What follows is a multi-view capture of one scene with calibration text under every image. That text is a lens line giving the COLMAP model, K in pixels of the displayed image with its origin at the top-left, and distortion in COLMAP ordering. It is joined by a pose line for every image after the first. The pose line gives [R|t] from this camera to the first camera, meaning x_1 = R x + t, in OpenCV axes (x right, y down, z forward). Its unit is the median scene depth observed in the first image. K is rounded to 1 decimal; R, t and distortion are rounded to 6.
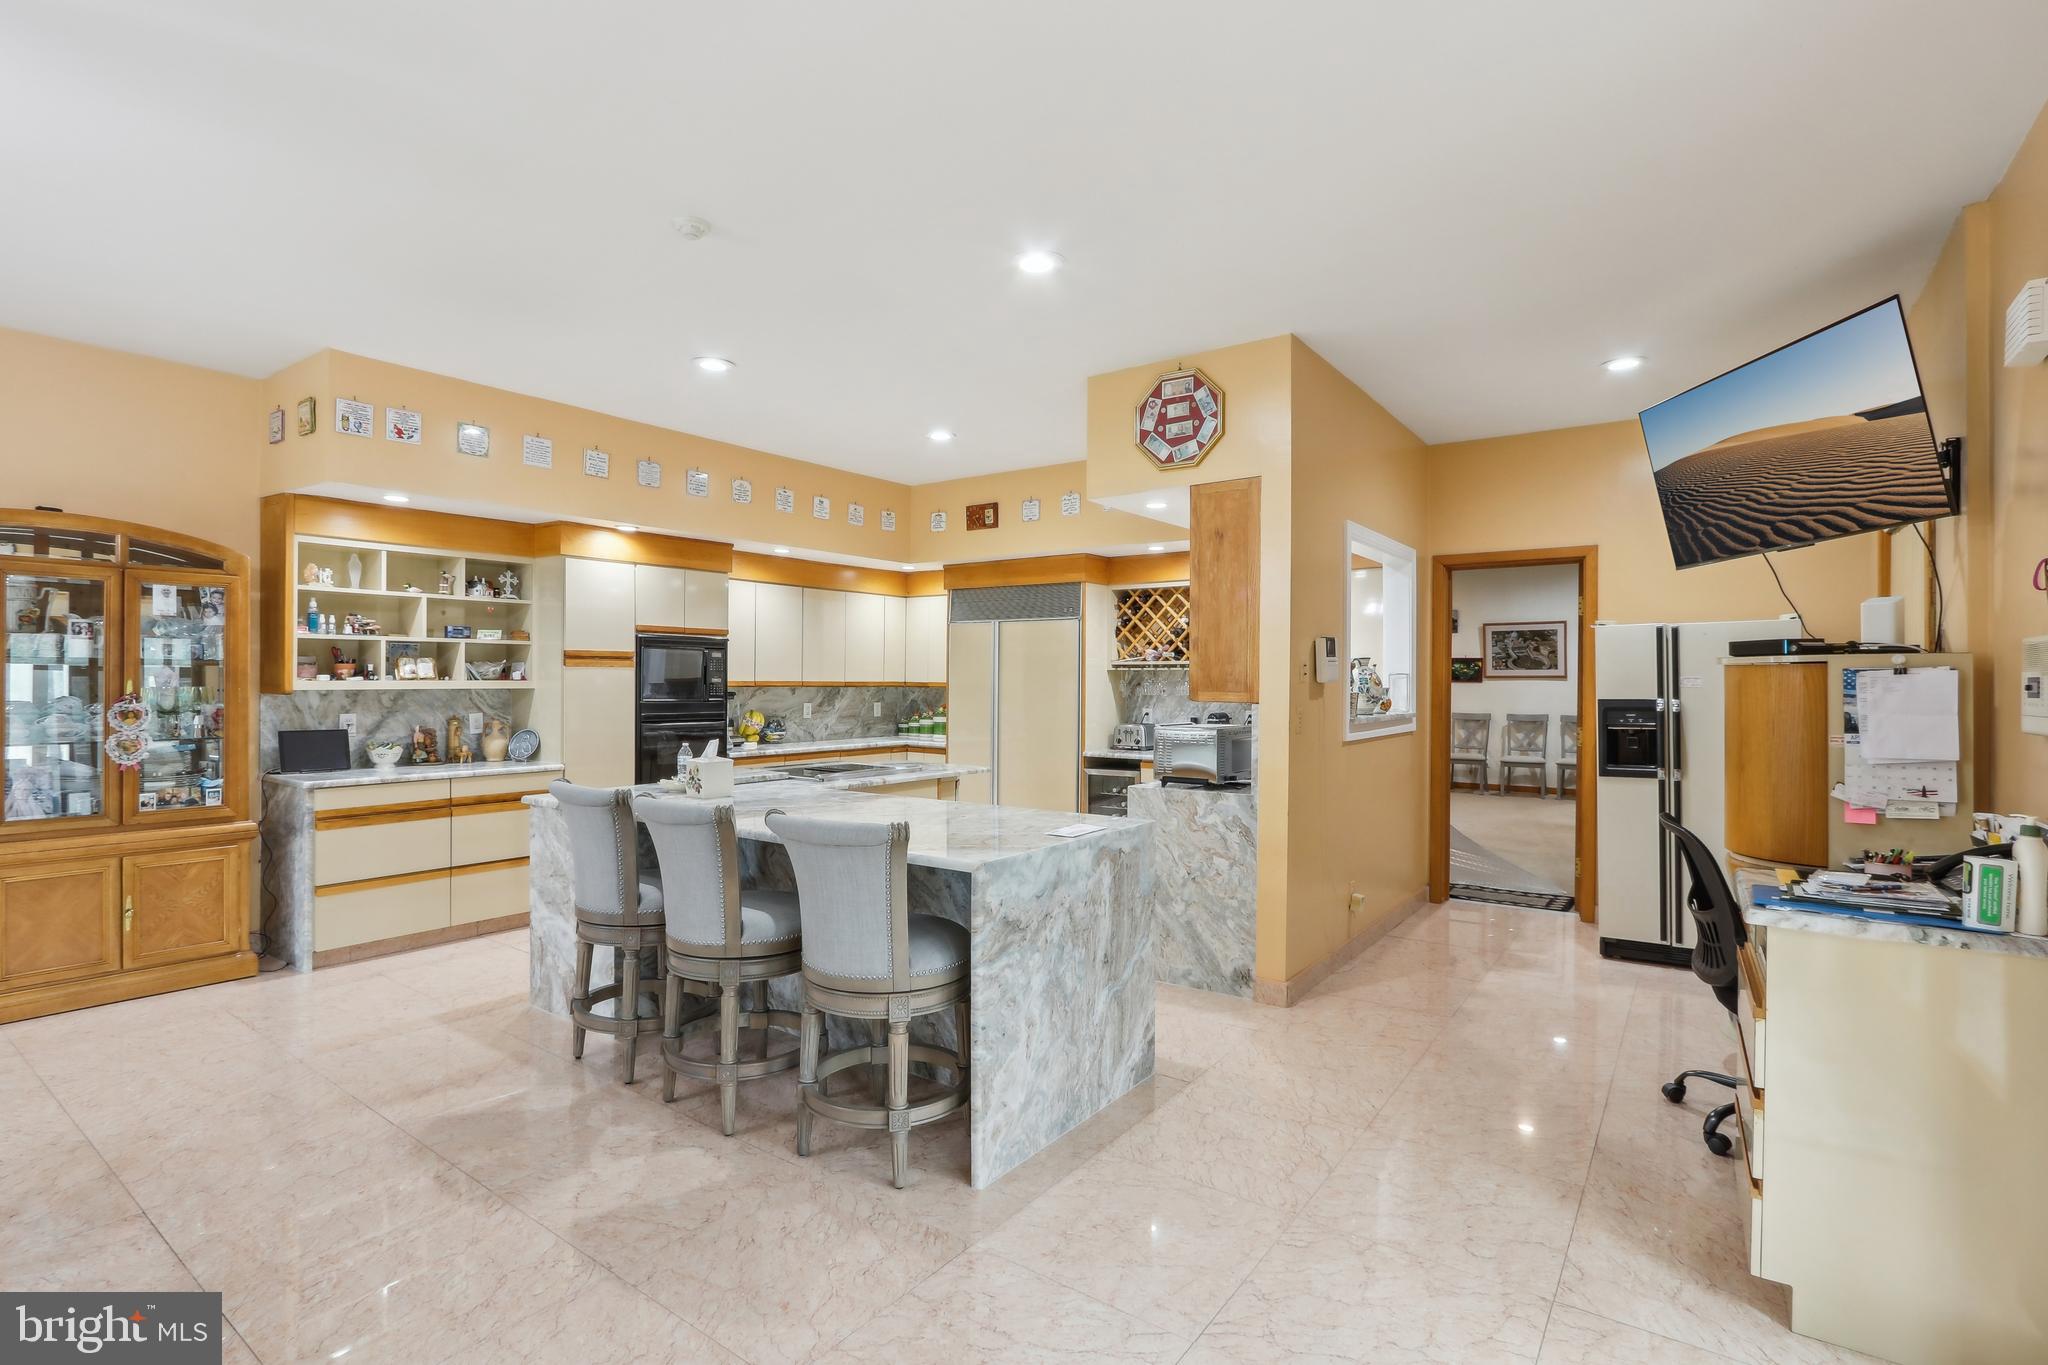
lens RADIAL K [[975.6, 0, 1023.9], [0, 975.6, 677.1], [0, 0, 1]] dist [-0.021425, 0.004986]
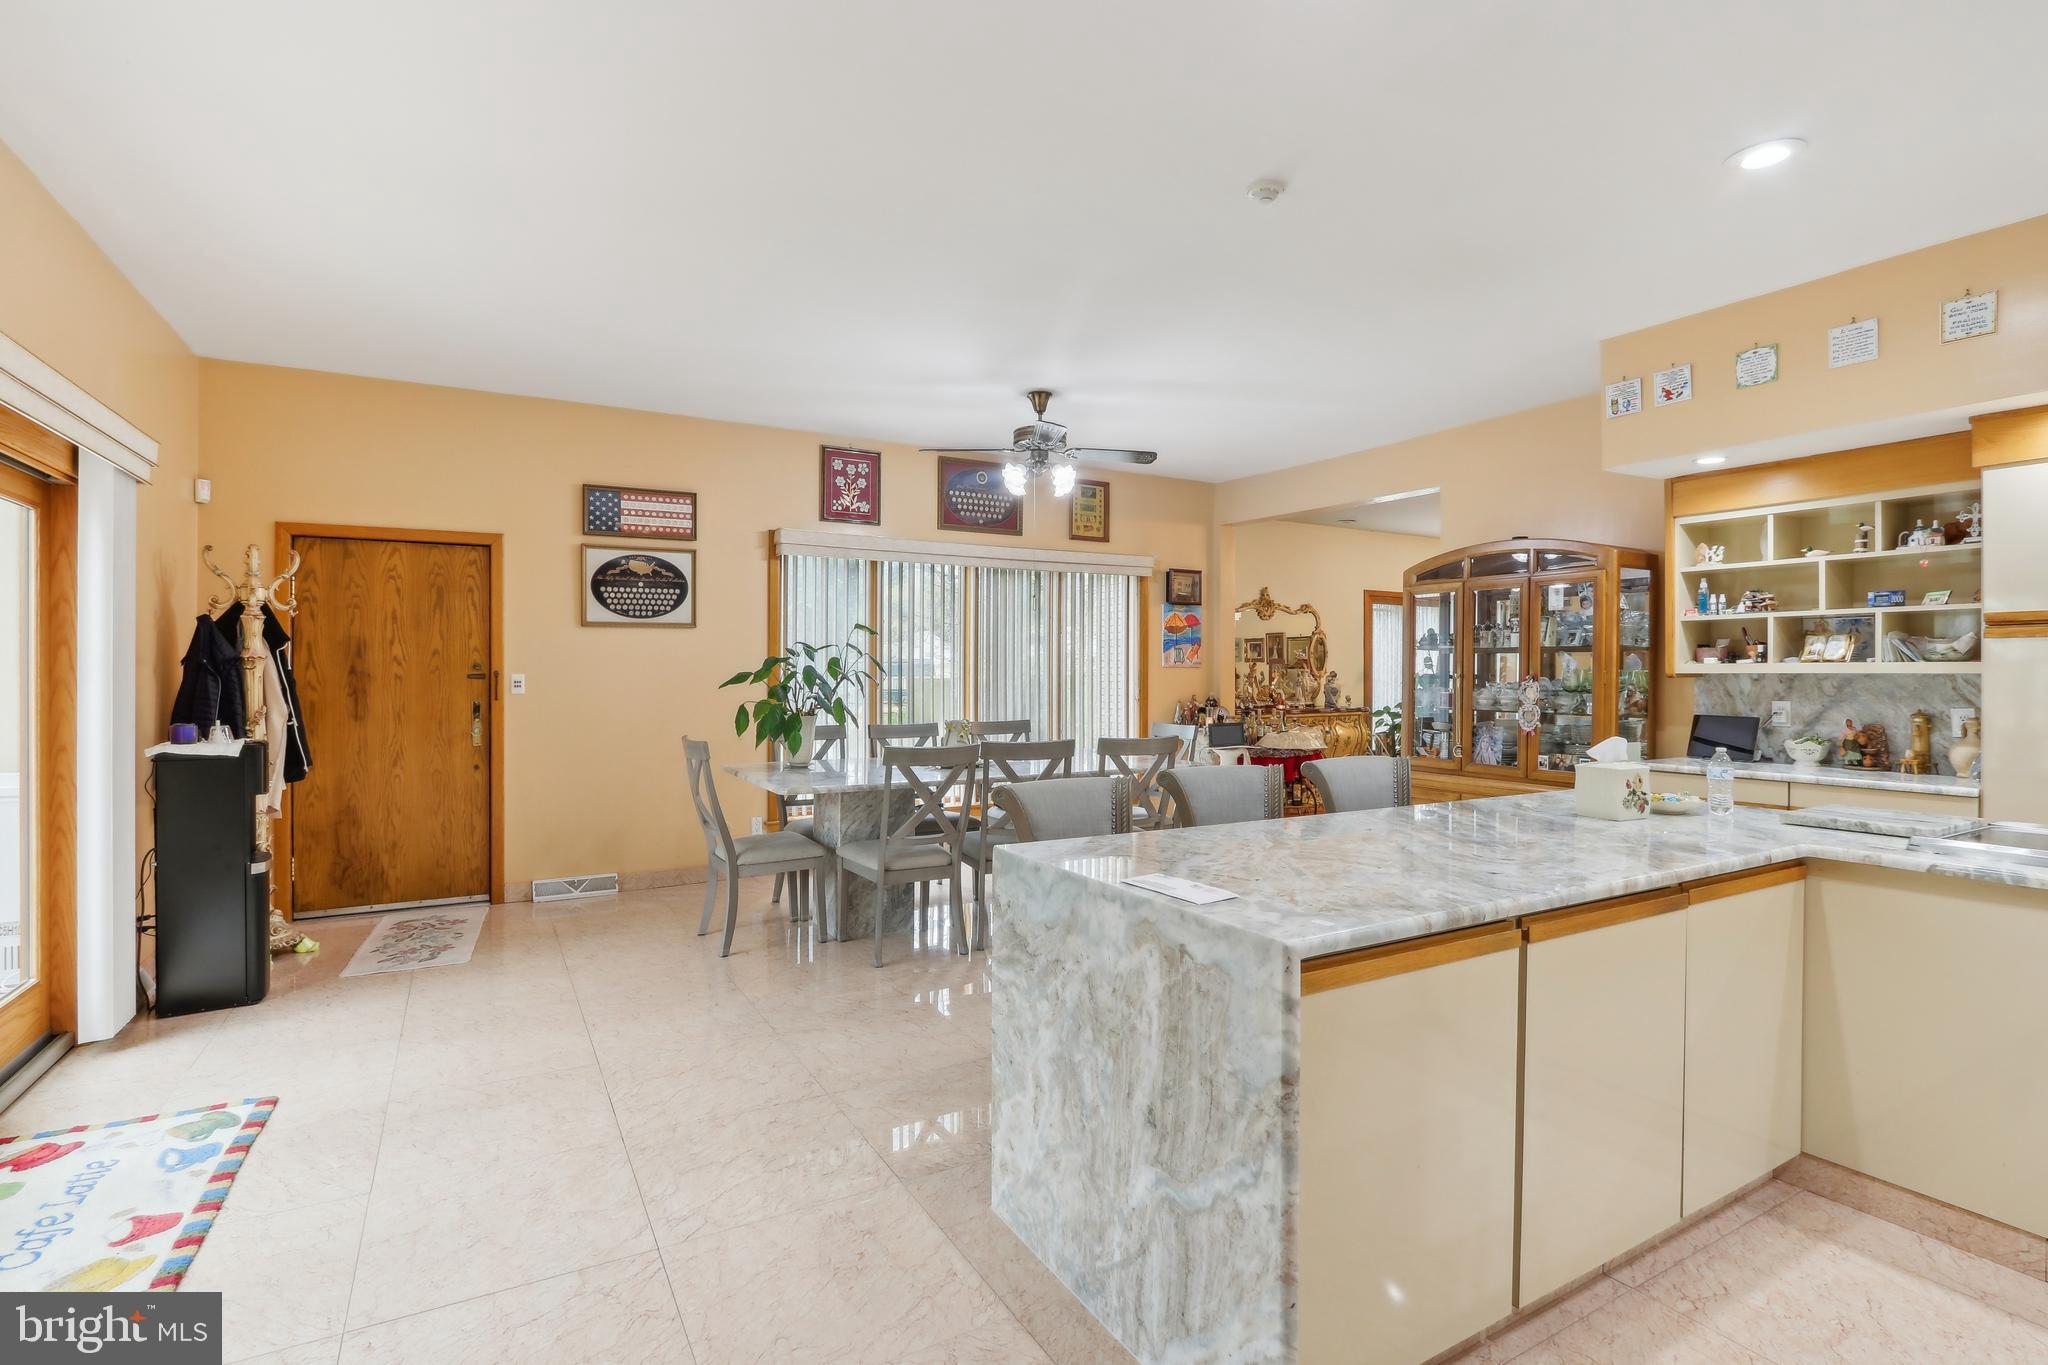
lens RADIAL K [[975.6, 0, 1022.5], [0, 975.6, 661.3], [0, 0, 1]] dist [-0.021425, 0.004986]
pose [[-0.416716, -0.016380, -0.908889, 0.444924], [-0.003441, 0.999859, -0.016442, 0.020117], [0.909030, -0.003724, -0.416713, 0.810776]]
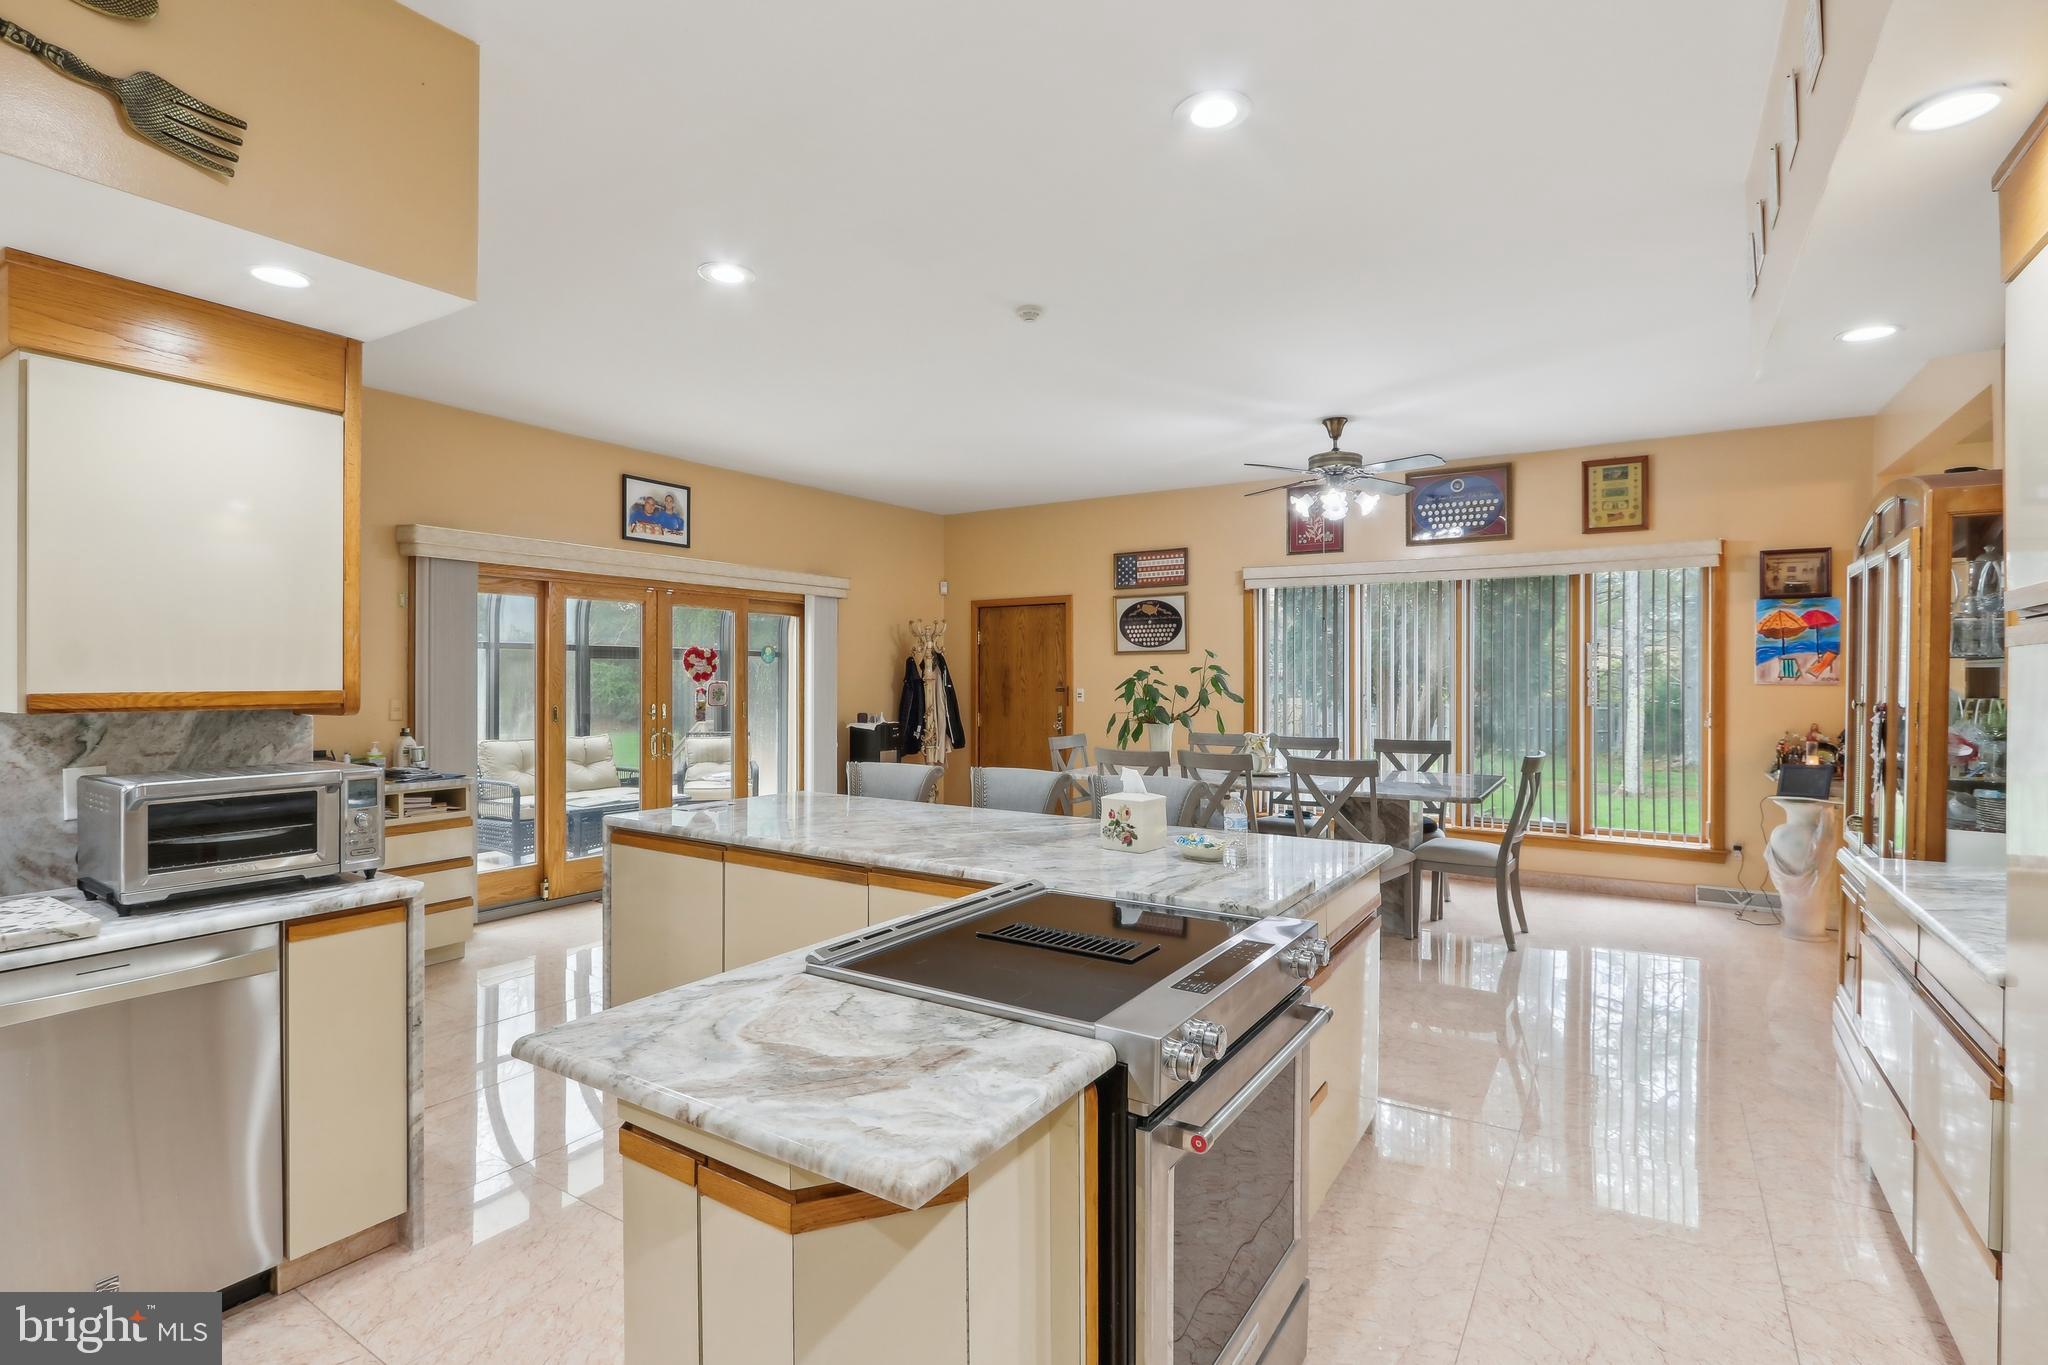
lens RADIAL K [[975.6, 0, 1023.1], [0, 975.6, 684.1], [0, 0, 1]] dist [-0.021425, 0.004986]
pose [[-0.998277, -0.006431, -0.058321, -0.178721], [-0.006838, 0.999954, 0.006778, -0.000815], [0.058275, 0.007165, -0.998275, 1.524866]]
